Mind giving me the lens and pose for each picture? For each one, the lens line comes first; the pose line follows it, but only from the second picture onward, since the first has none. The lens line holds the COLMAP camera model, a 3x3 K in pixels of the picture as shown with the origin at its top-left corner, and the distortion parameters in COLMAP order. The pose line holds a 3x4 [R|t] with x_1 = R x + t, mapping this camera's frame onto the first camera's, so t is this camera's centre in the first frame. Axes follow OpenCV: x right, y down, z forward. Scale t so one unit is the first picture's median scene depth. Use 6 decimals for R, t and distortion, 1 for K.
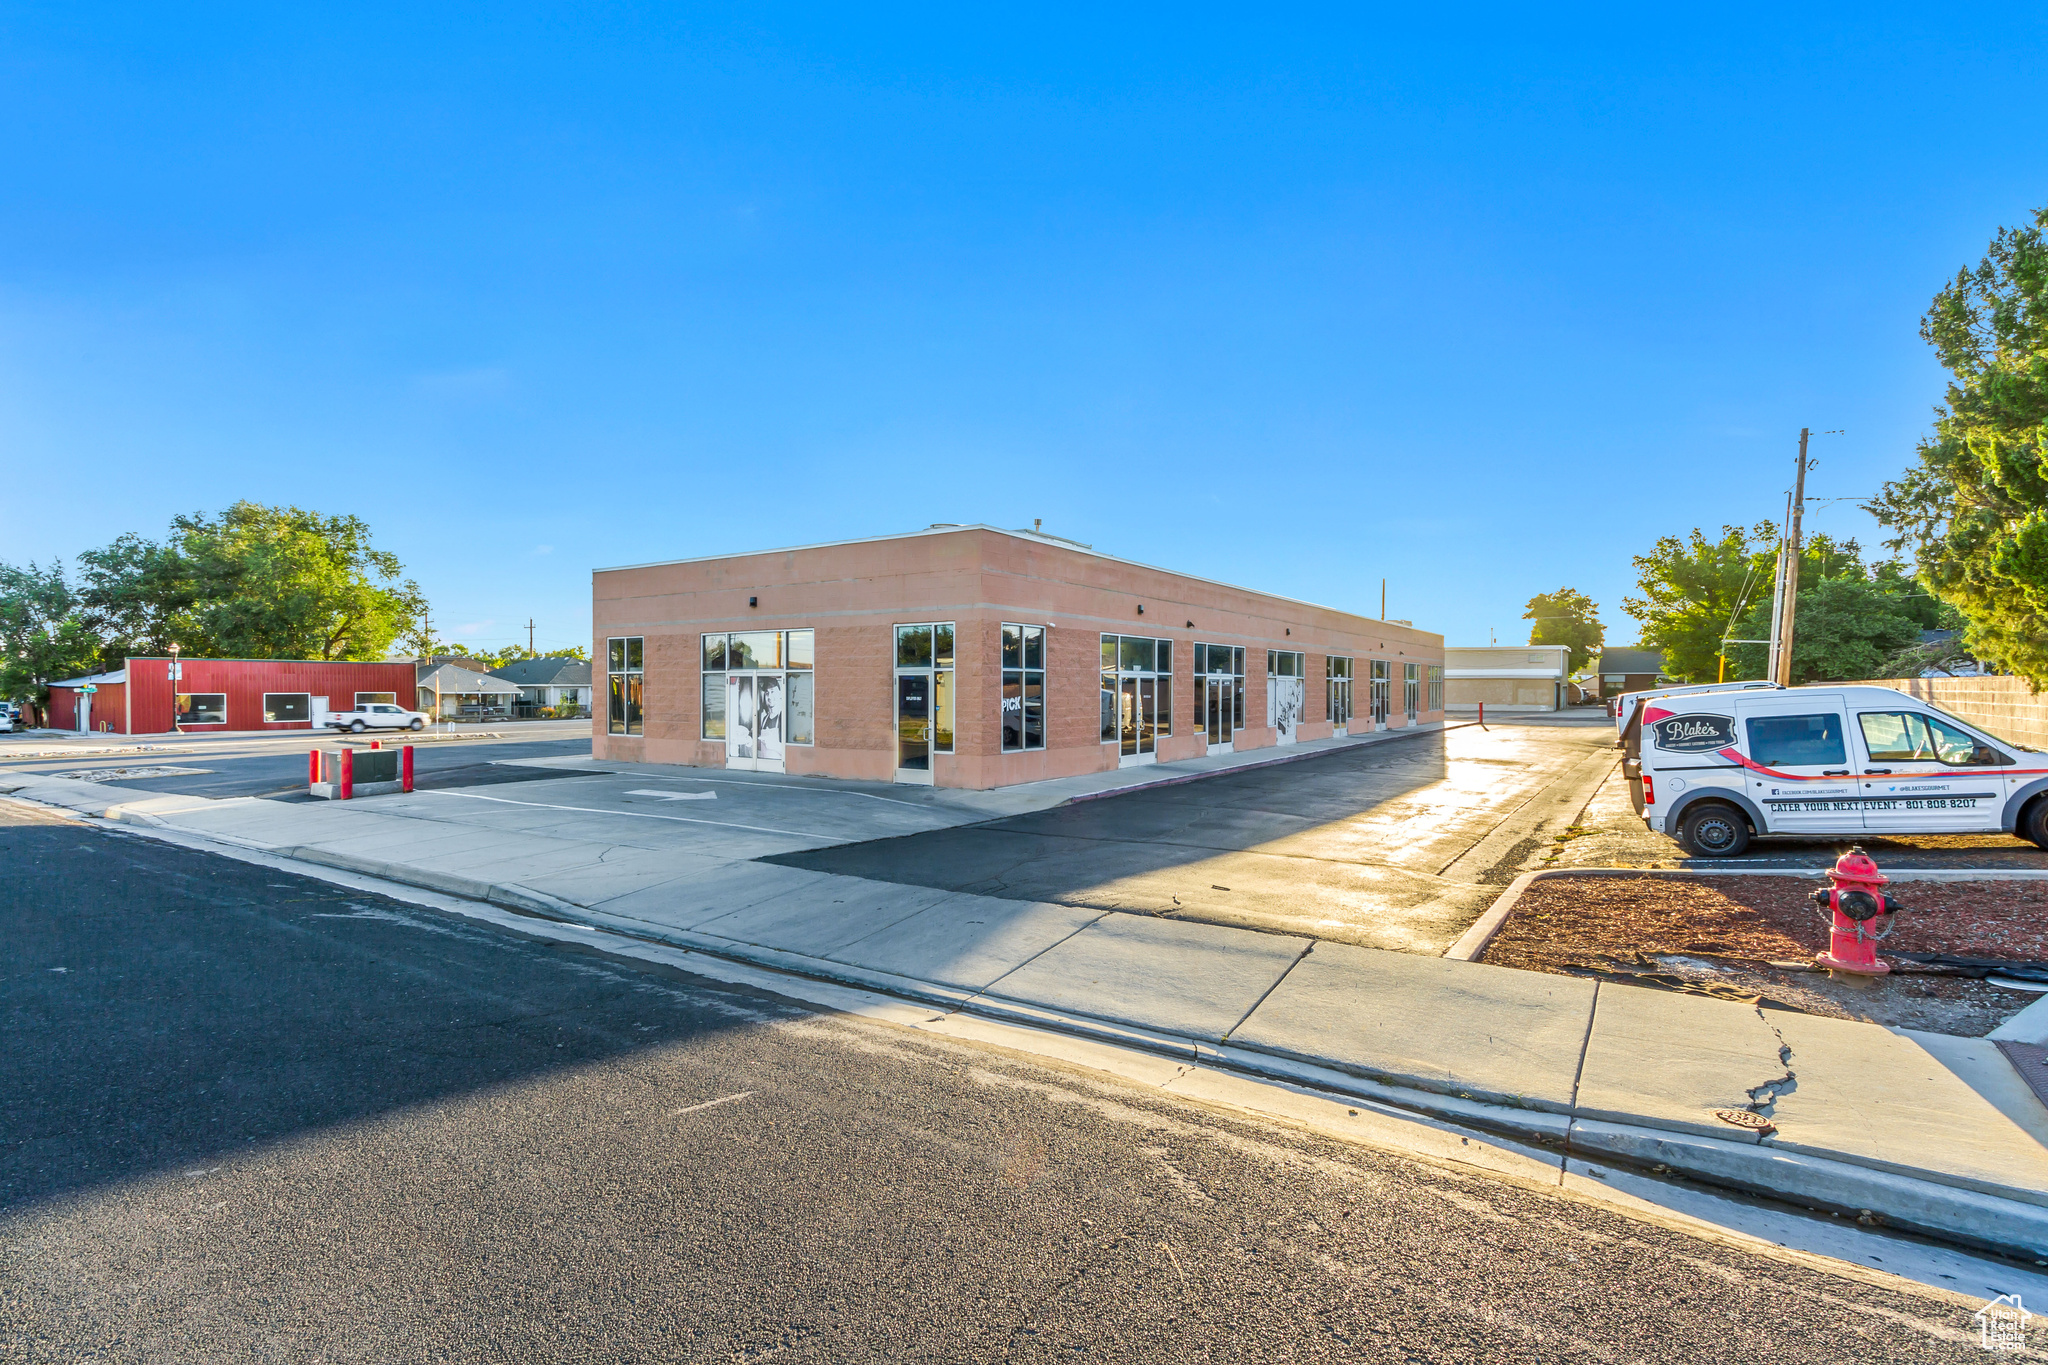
lens RADIAL K [[961.7, 0, 1010.8], [0, 961.7, 688.5], [0, 0, 1]] dist [-0.003402, -0.000220]
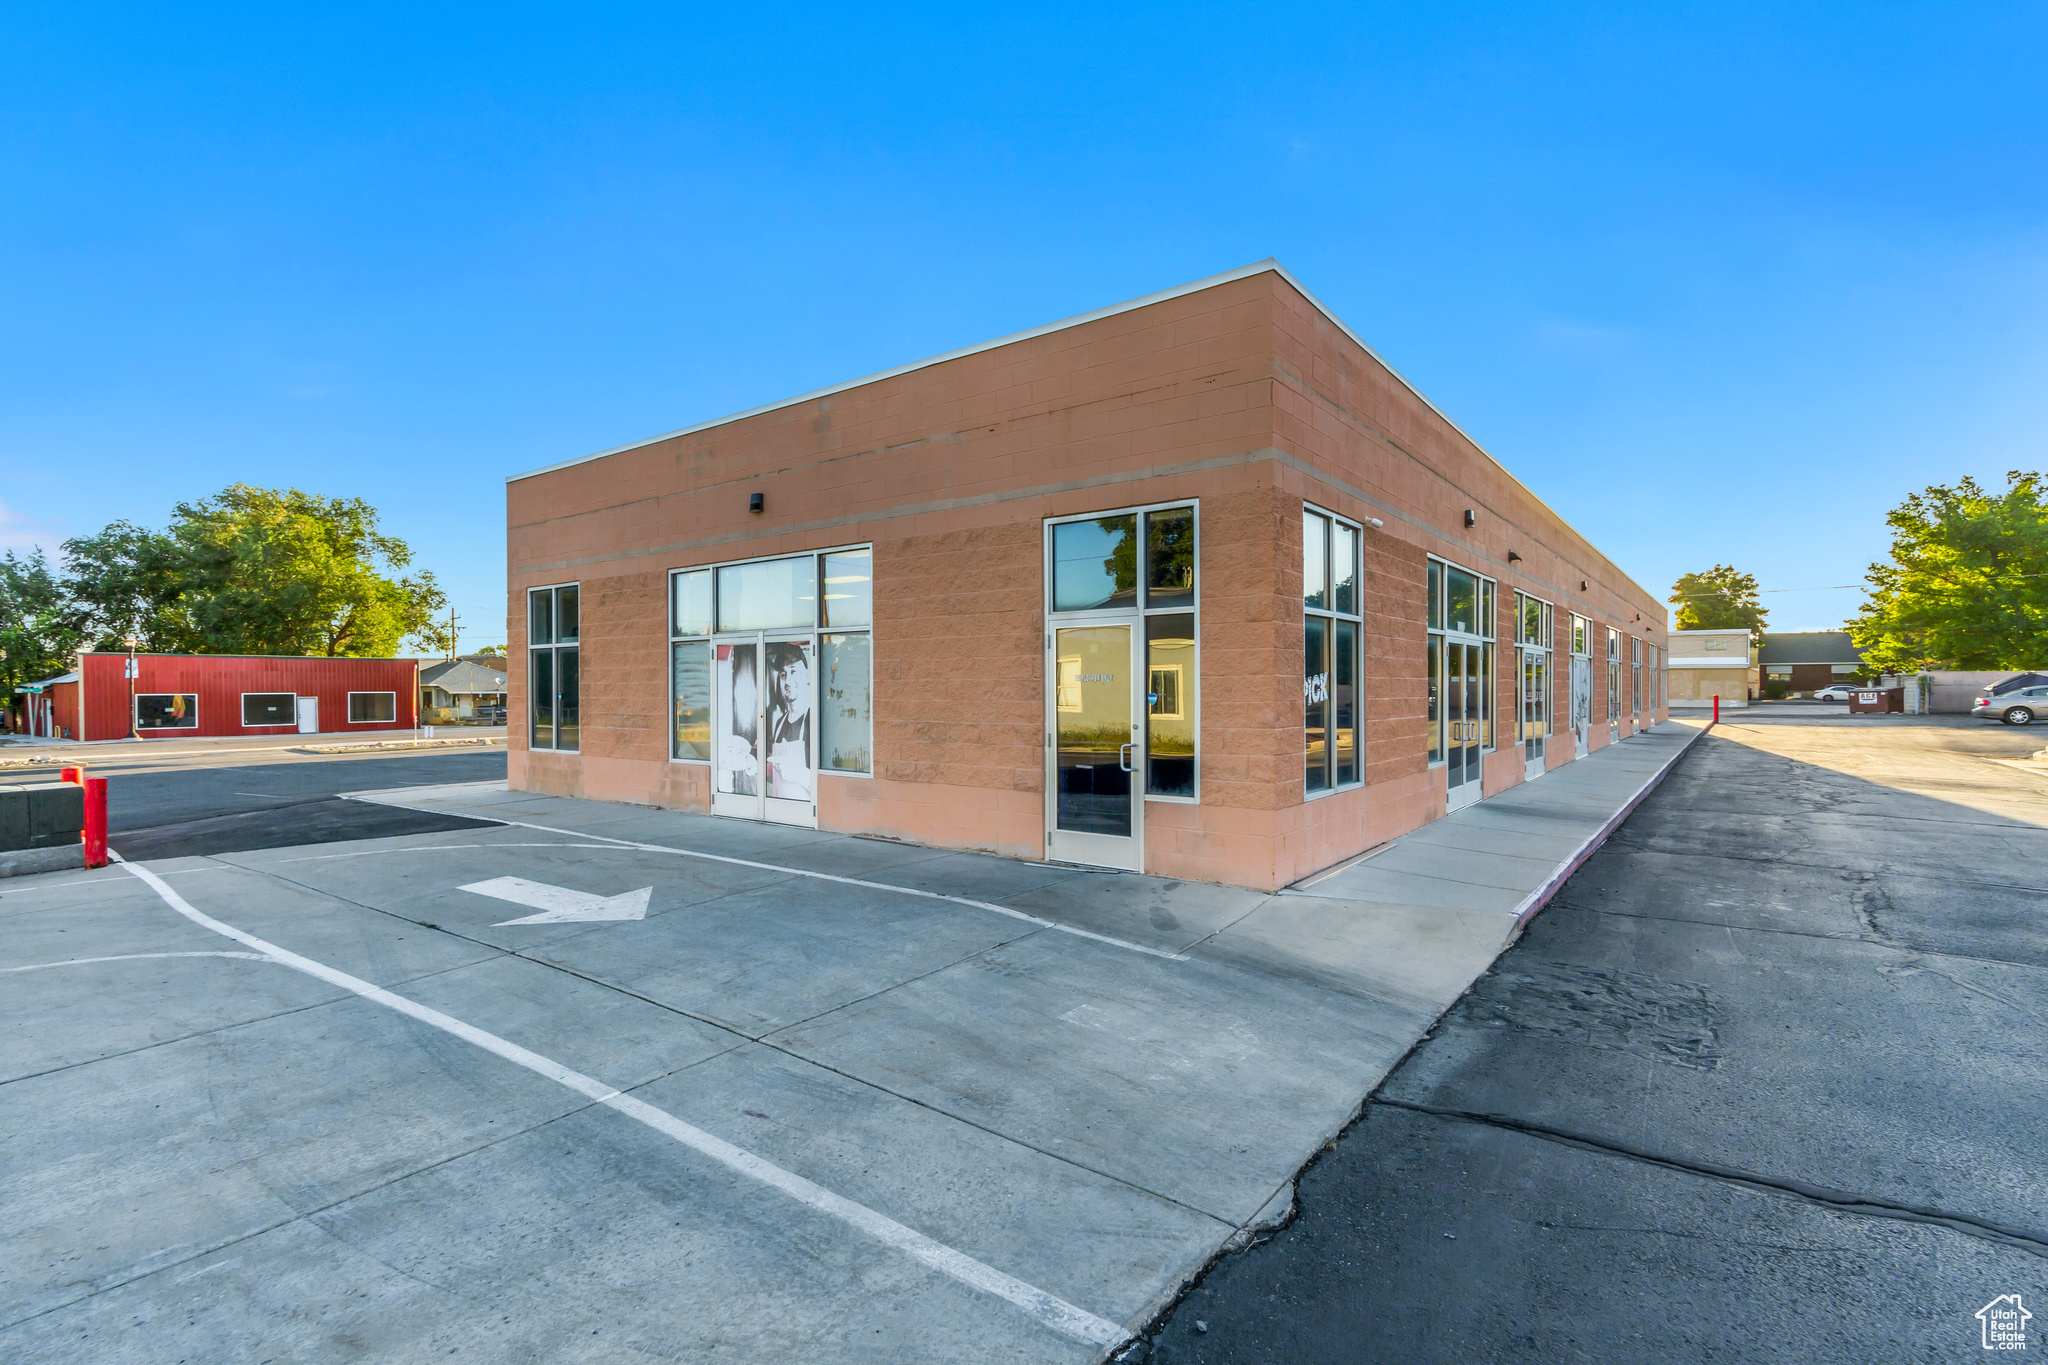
lens RADIAL K [[961.7, 0, 1035.1], [0, 961.7, 690.3], [0, 0, 1]] dist [-0.003402, -0.000220]
pose [[0.999690, -0.004554, -0.024467, -0.032696], [0.004604, 0.999987, 0.001996, 0.004186], [0.024457, -0.002108, 0.999699, 0.151761]]
